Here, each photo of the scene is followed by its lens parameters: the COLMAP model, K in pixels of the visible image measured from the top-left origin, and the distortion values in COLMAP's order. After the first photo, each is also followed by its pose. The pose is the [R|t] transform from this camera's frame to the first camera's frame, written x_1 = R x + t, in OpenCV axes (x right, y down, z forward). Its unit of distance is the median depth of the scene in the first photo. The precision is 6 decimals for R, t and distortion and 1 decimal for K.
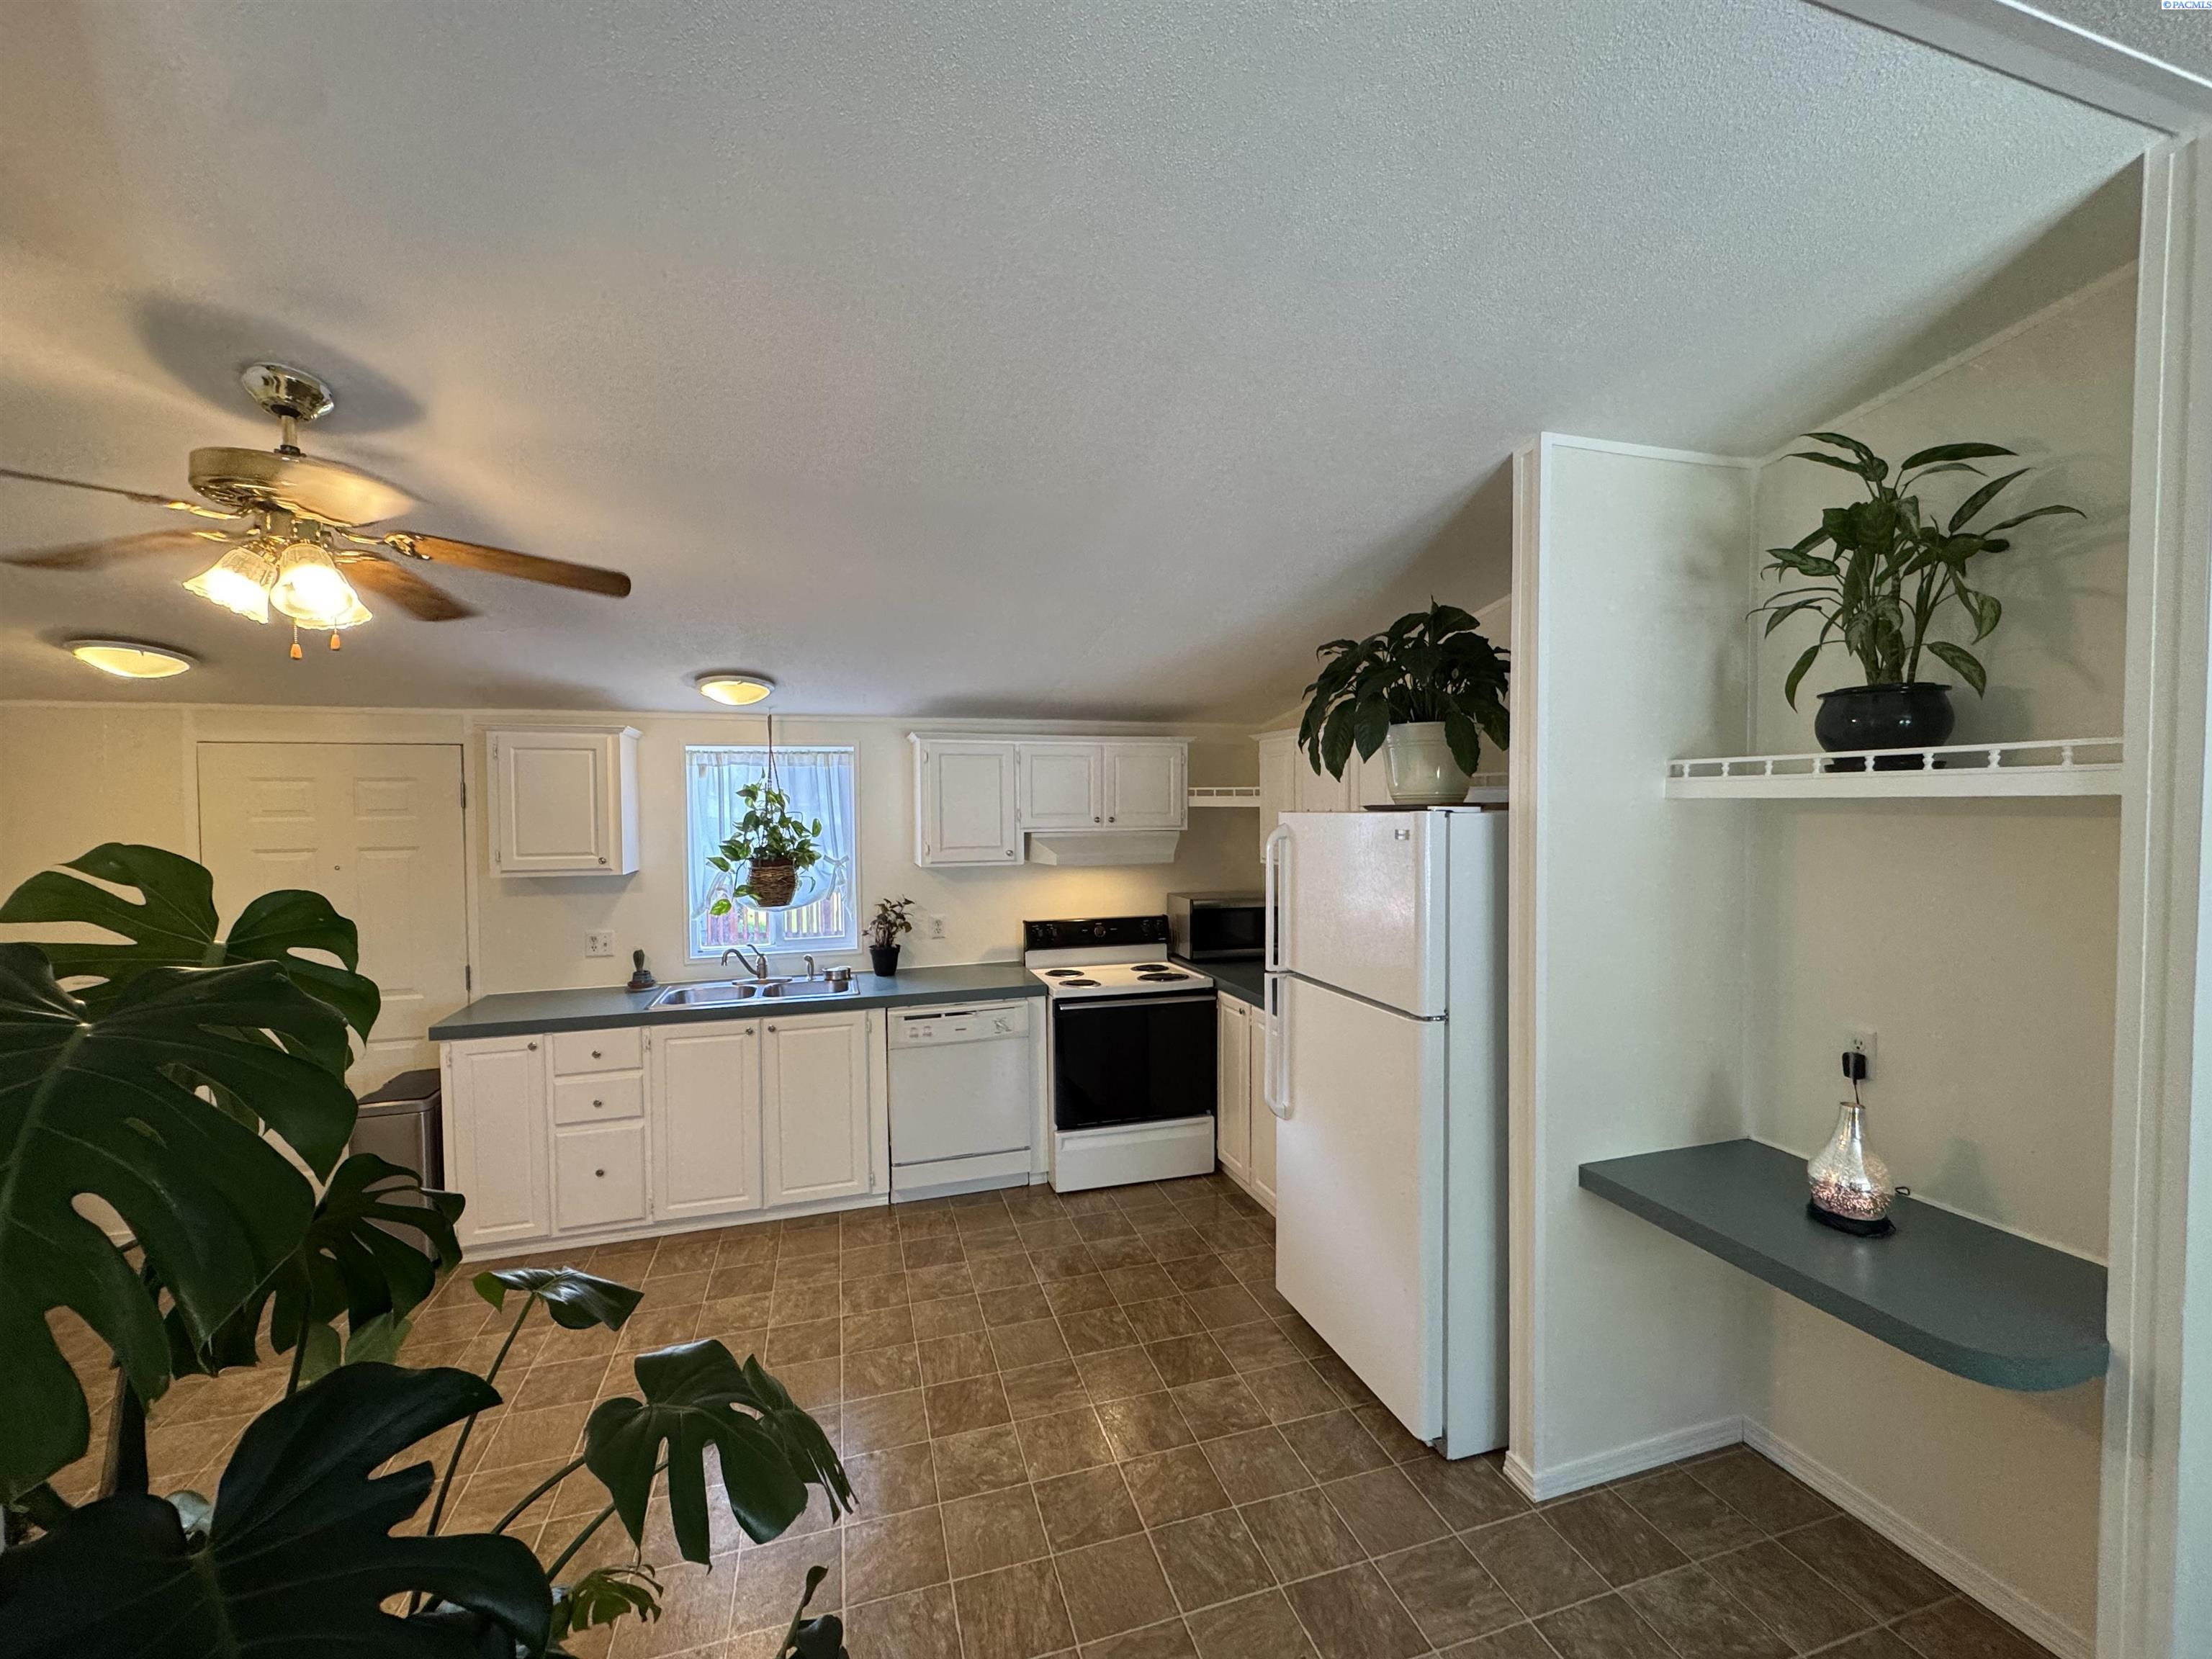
lens RADIAL K [[887.3, 0, 1105.0], [0, 887.3, 834.5], [0, 0, 1]] dist [-0.001647, -0.000108]
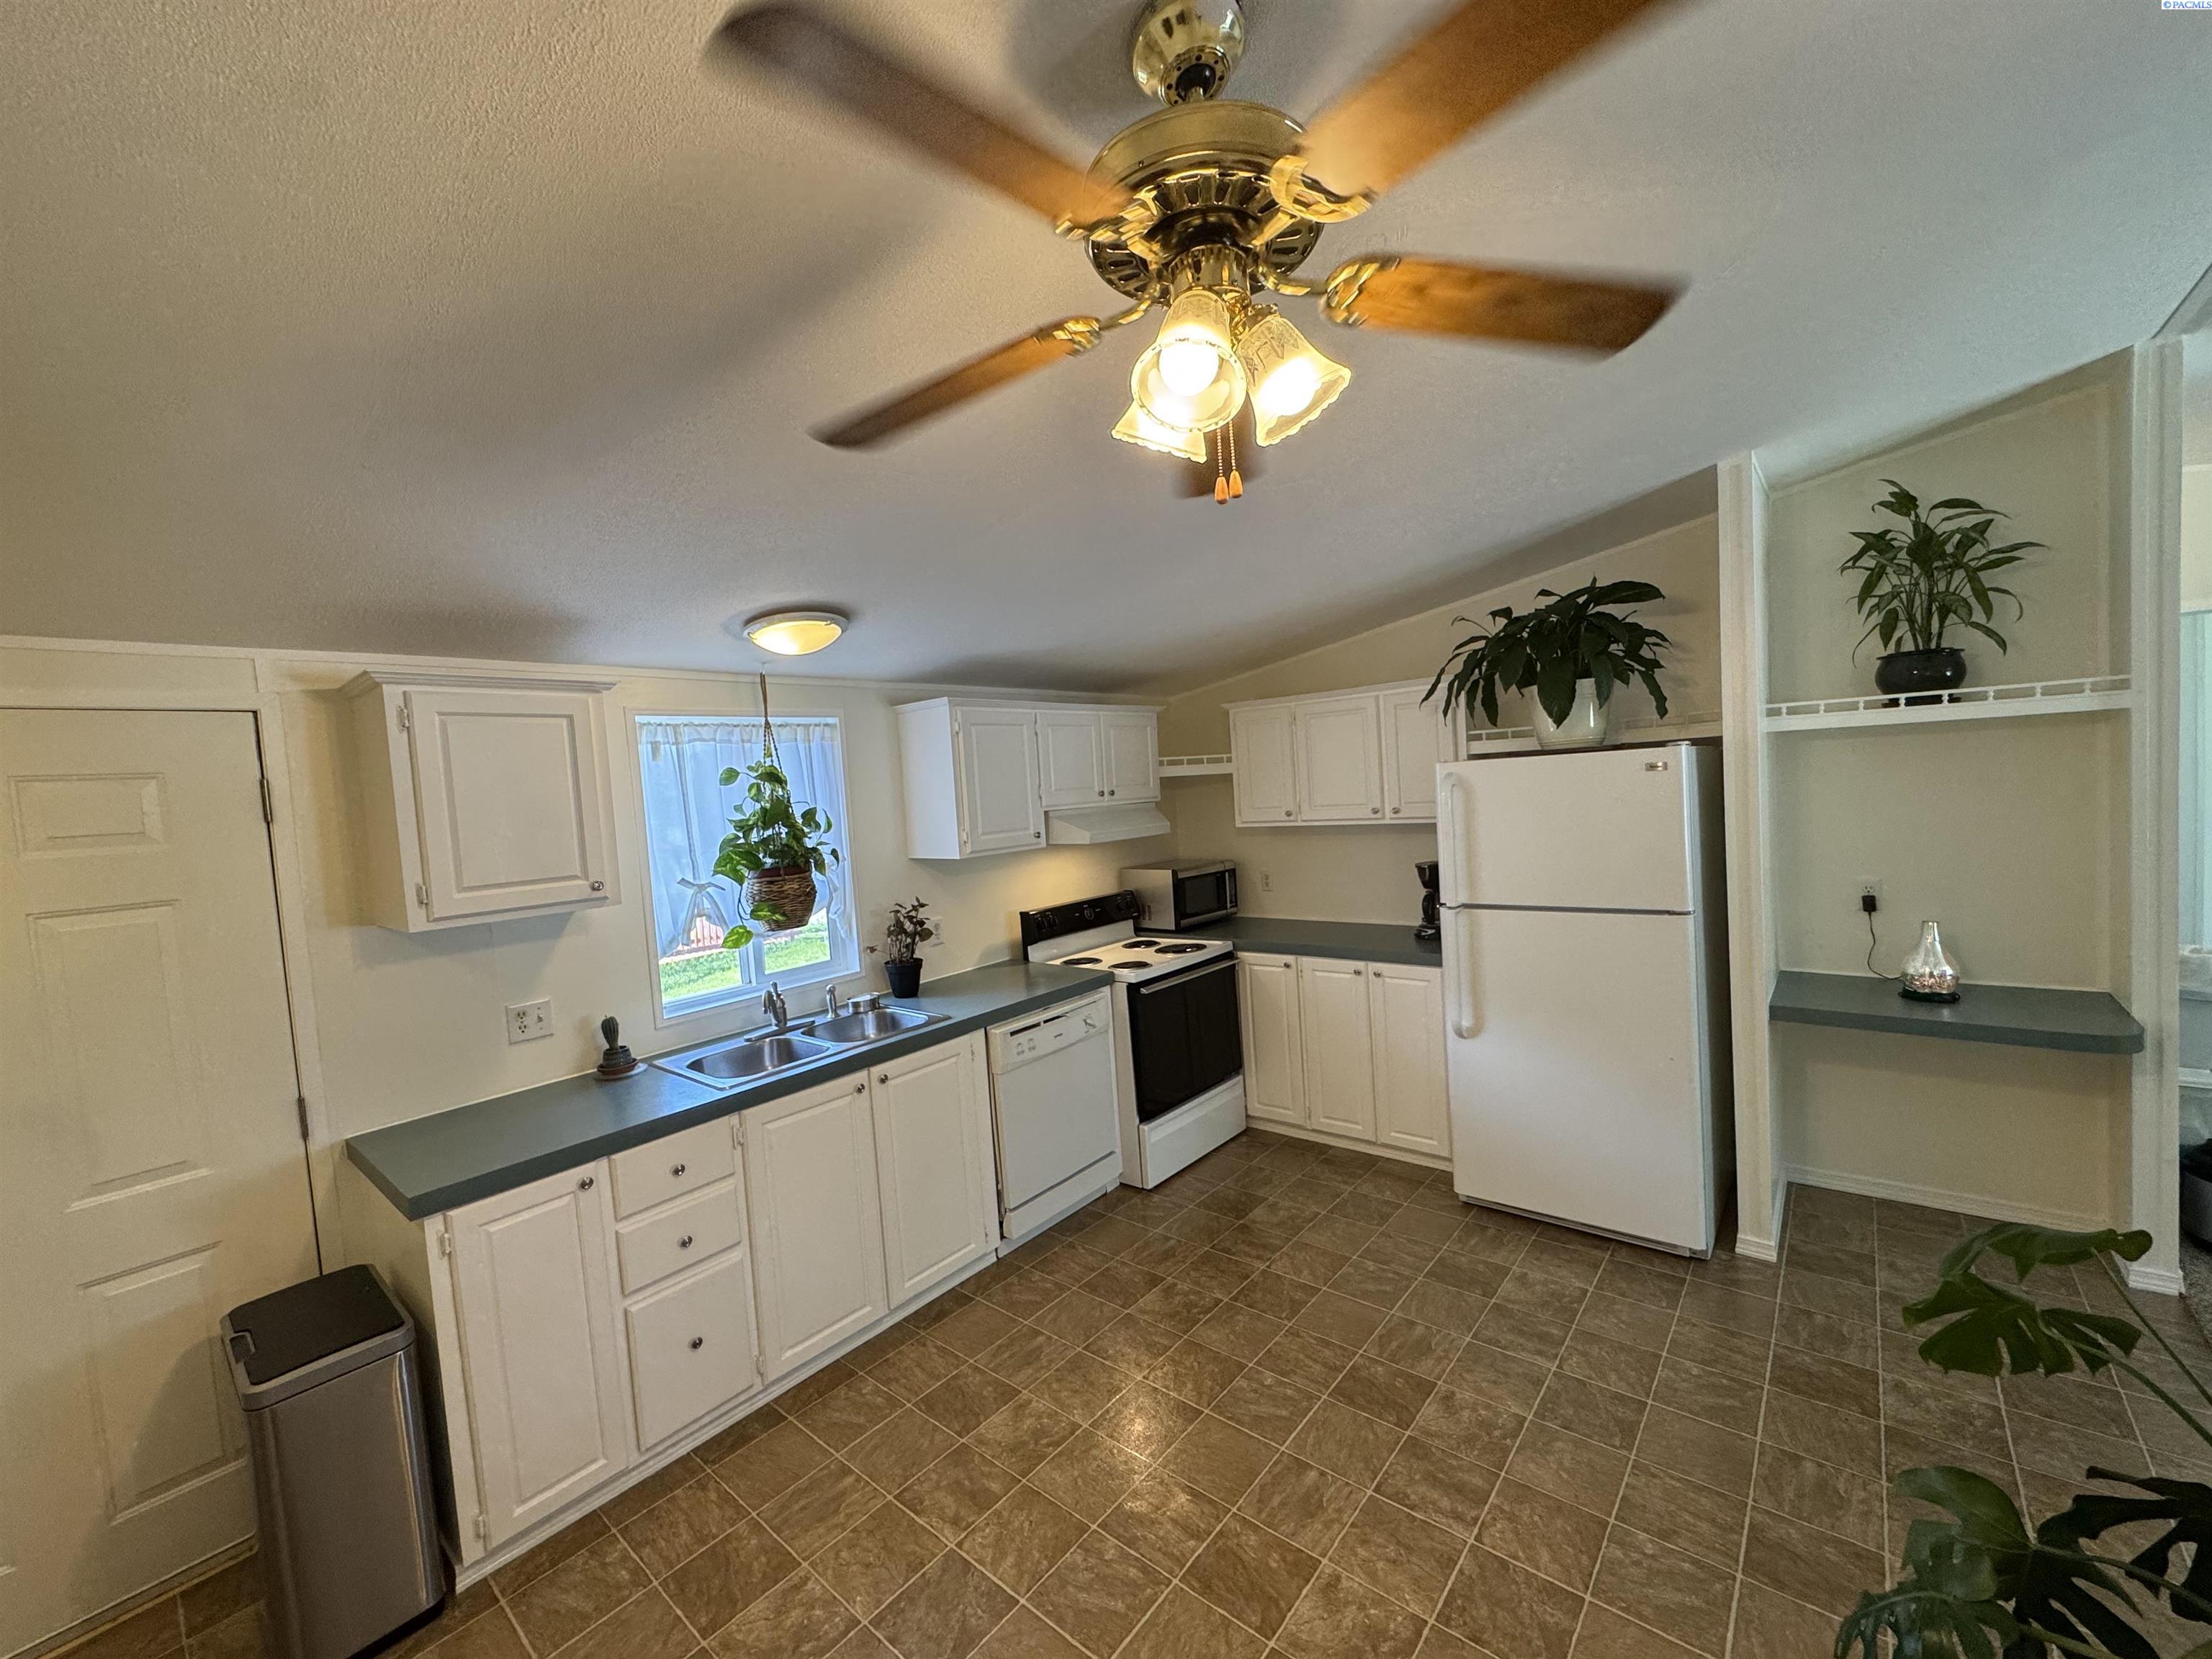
lens RADIAL K [[887.3, 0, 1105.0], [0, 887.3, 834.5], [0, 0, 1]] dist [-0.001647, -0.000108]
pose [[0.838427, -0.077256, 0.539511, -0.561906], [0.075181, 0.996833, 0.025909, 0.002534], [-0.539804, 0.018838, 0.841580, 0.226656]]
